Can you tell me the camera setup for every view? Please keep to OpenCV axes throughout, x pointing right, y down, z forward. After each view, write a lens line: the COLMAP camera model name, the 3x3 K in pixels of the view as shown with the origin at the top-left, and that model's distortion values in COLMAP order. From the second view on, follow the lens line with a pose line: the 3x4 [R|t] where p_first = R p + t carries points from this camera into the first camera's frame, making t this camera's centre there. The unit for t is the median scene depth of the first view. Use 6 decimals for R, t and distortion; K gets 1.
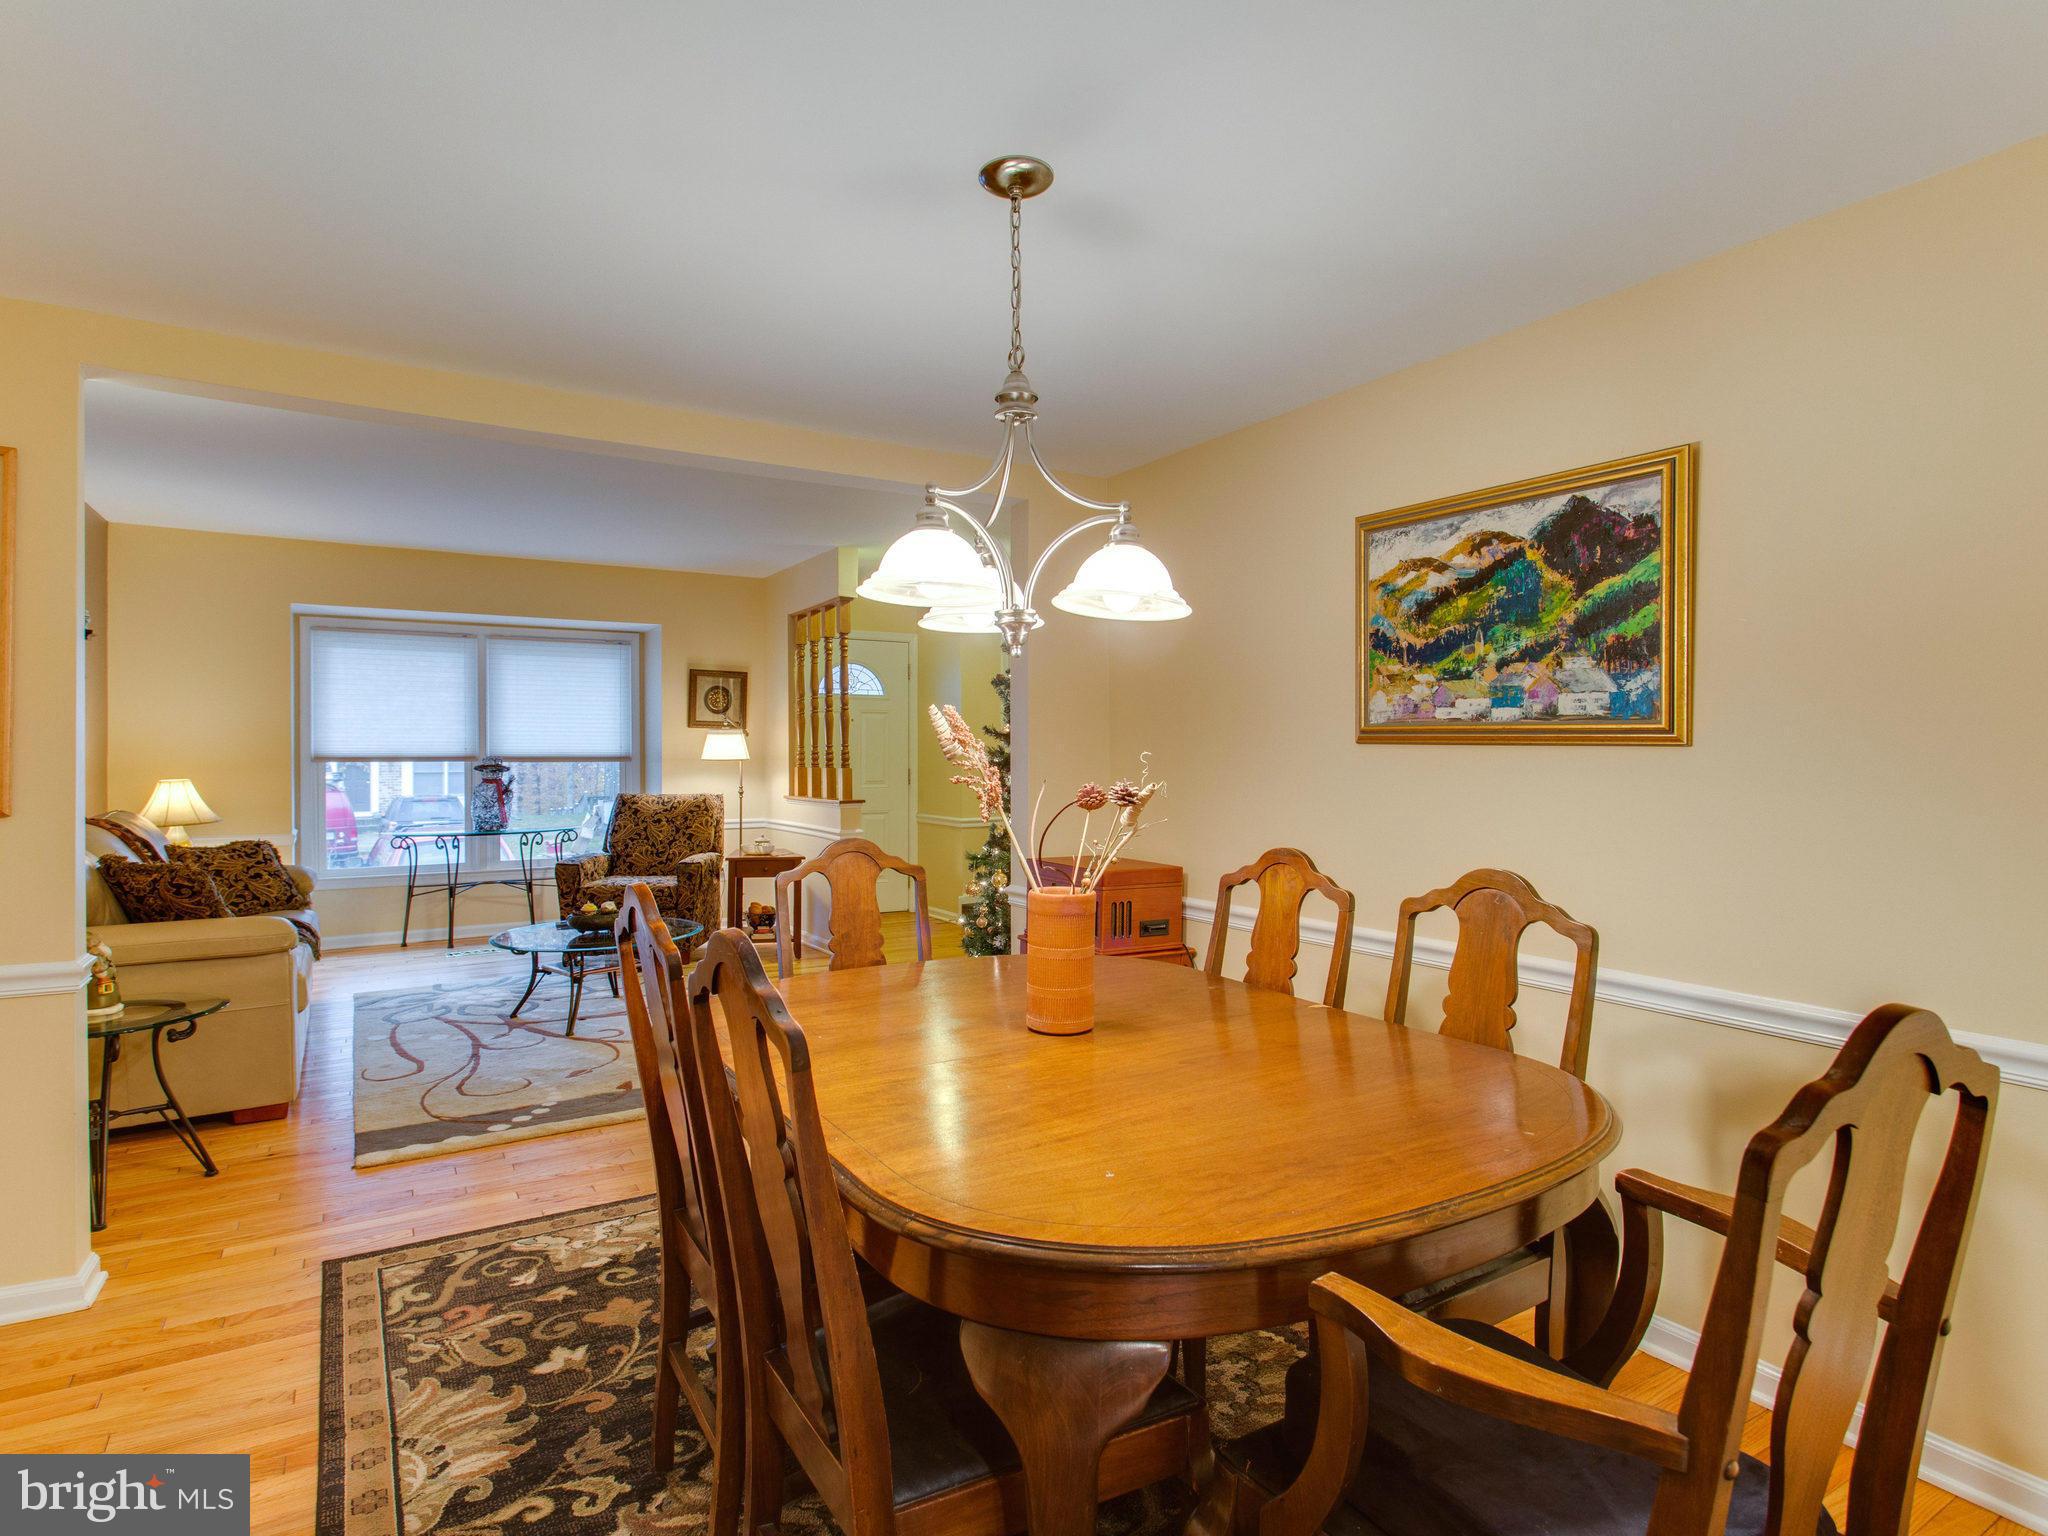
lens RADIAL K [[1097.3, 0, 1022.8], [0, 1097.3, 753.5], [0, 0, 1]] dist [0.001882, -0.001935]
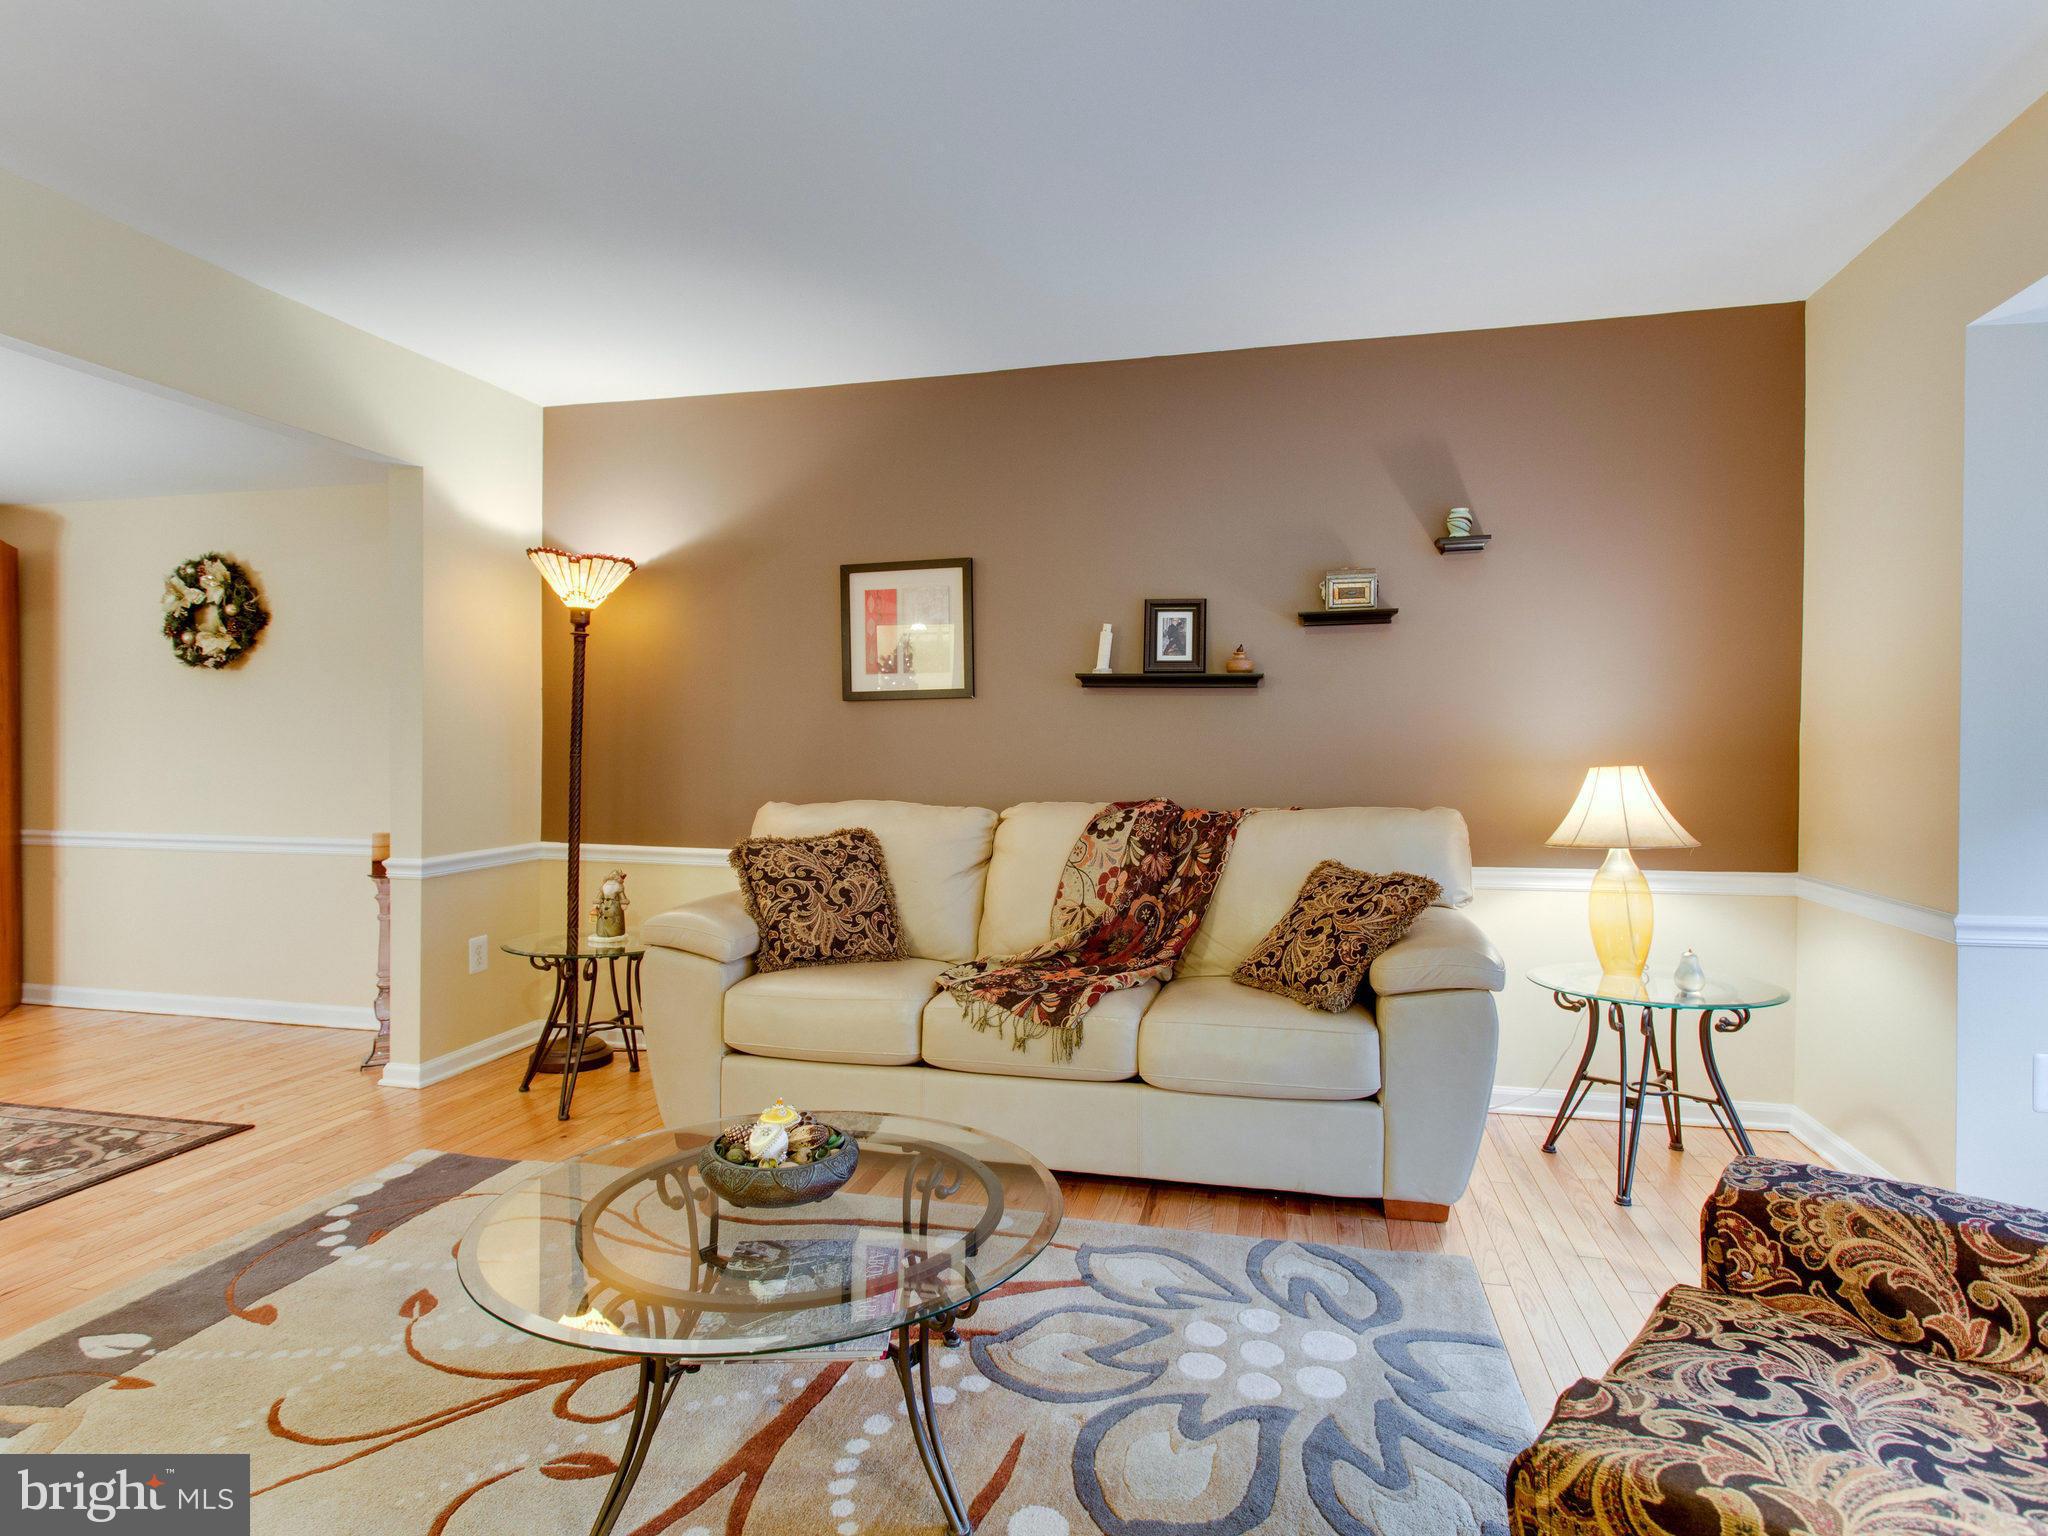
lens RADIAL K [[1097.3, 0, 1022.8], [0, 1097.3, 753.5], [0, 0, 1]] dist [0.001882, -0.001935]
pose [[-0.705253, 0.001549, -0.708954, -0.204750], [-0.000587, 0.999996, 0.002769, 0.019639], [0.708956, 0.002369, -0.705249, 1.389306]]
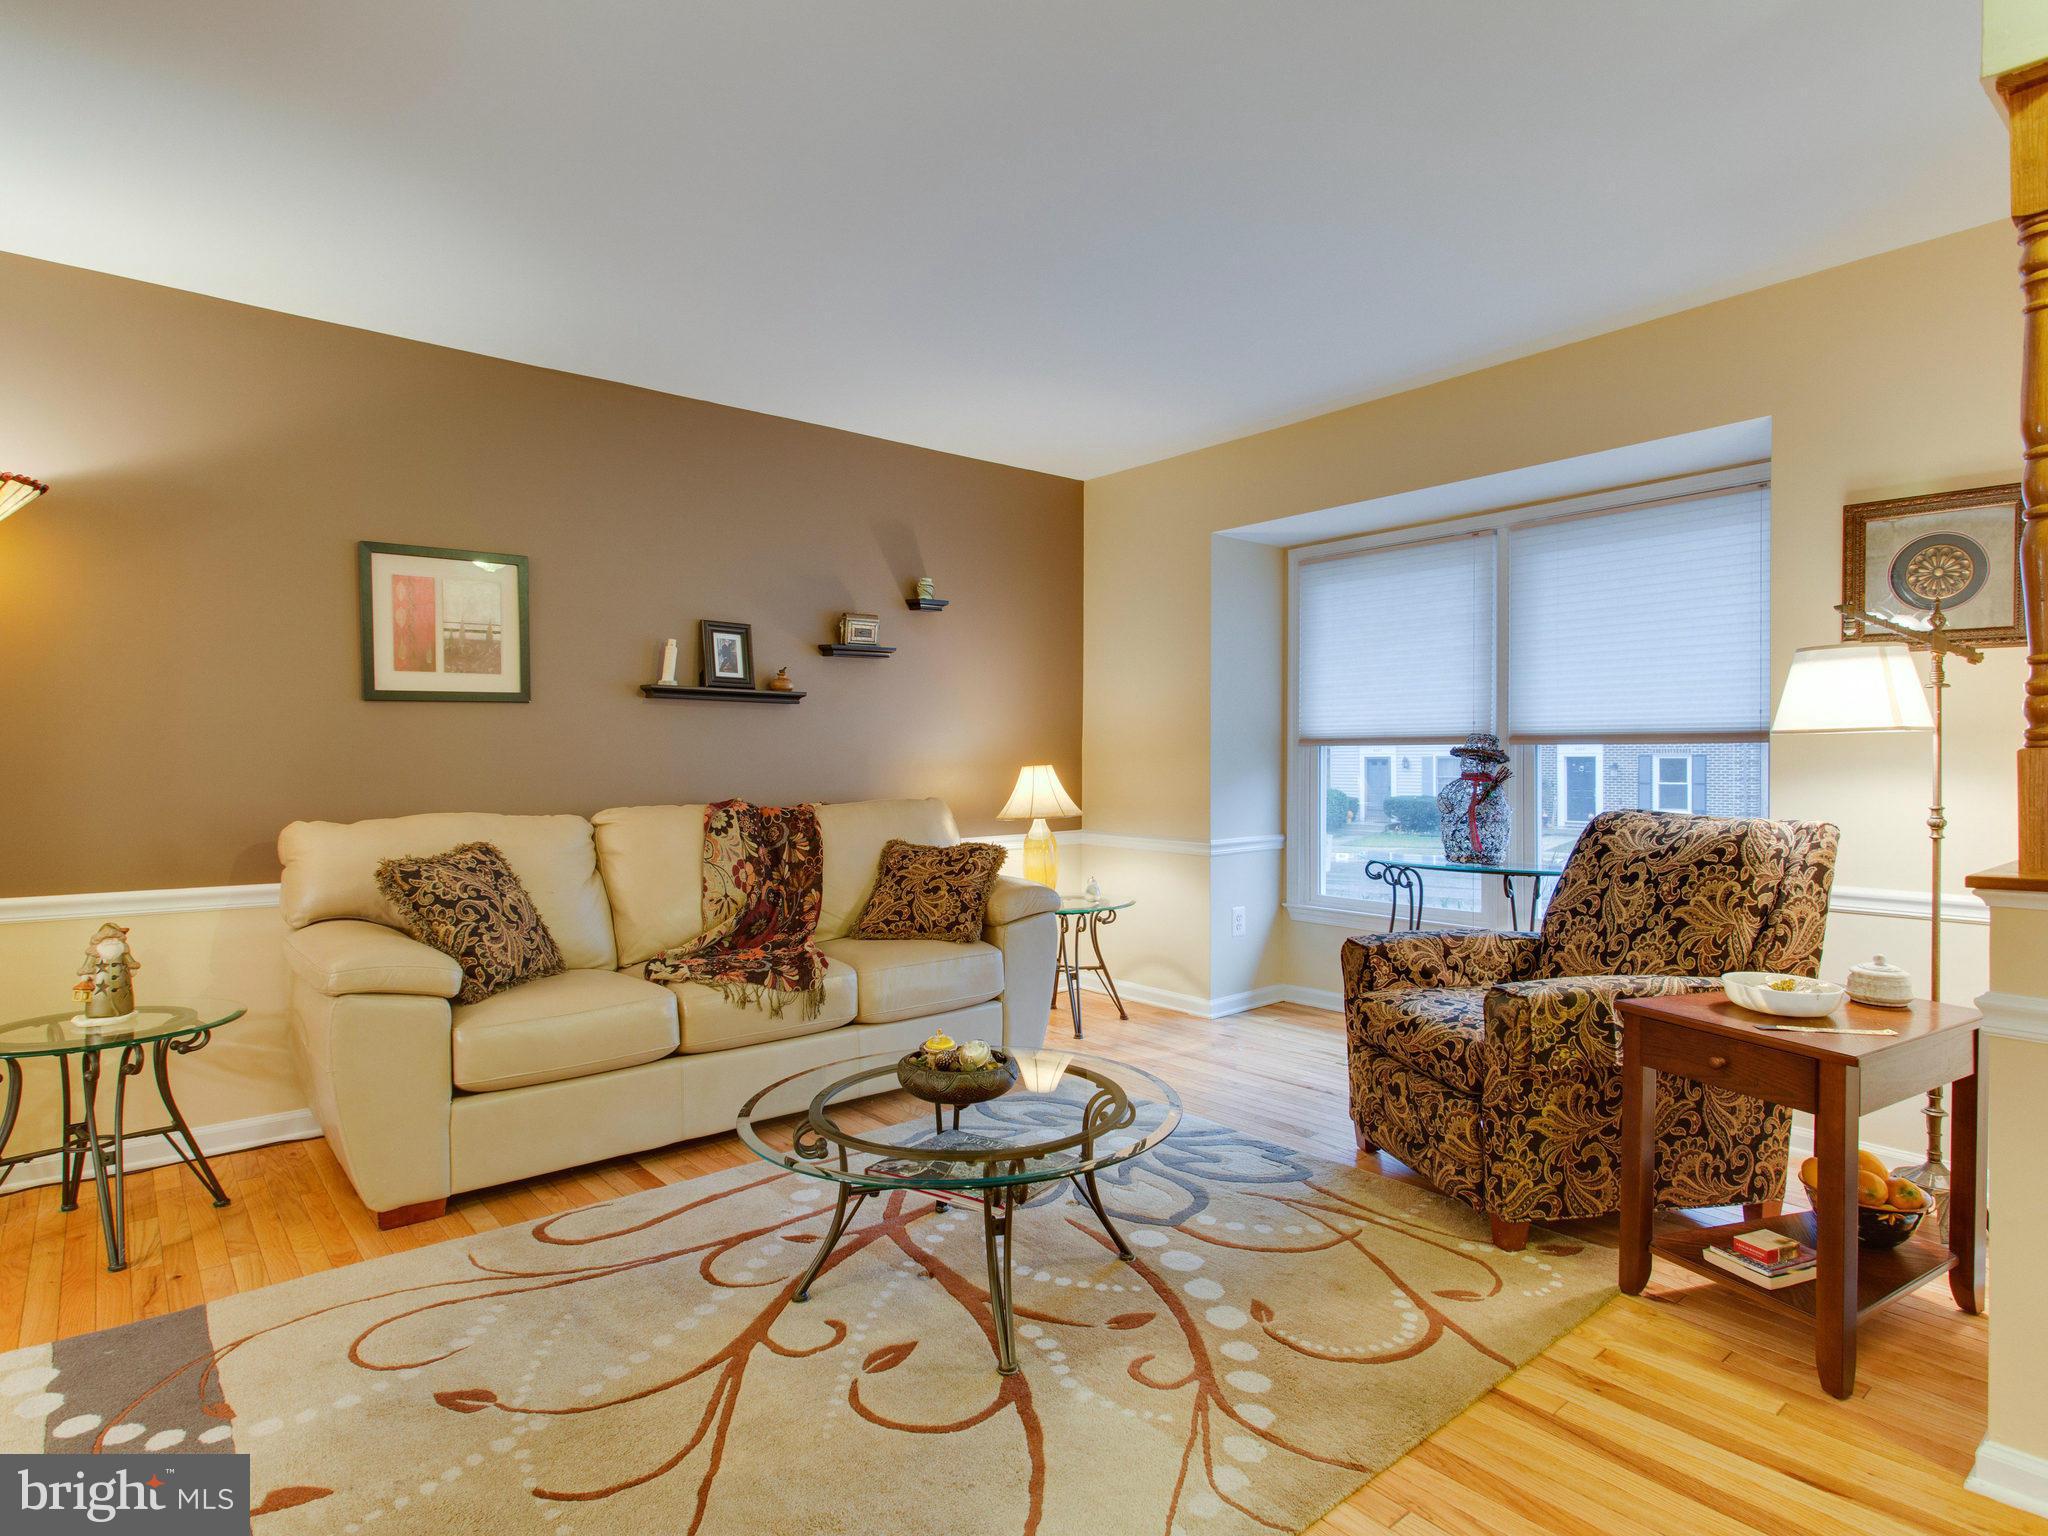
lens RADIAL K [[1098.1, 0, 1030.0], [0, 1098.1, 772.5], [0, 0, 1]] dist [0.002076, -0.002165]
pose [[0.151241, 0.015027, -0.988383, 0.072983], [0.003518, 0.999870, 0.015740, 0.019348], [0.988491, -0.005858, 0.151169, 1.023169]]
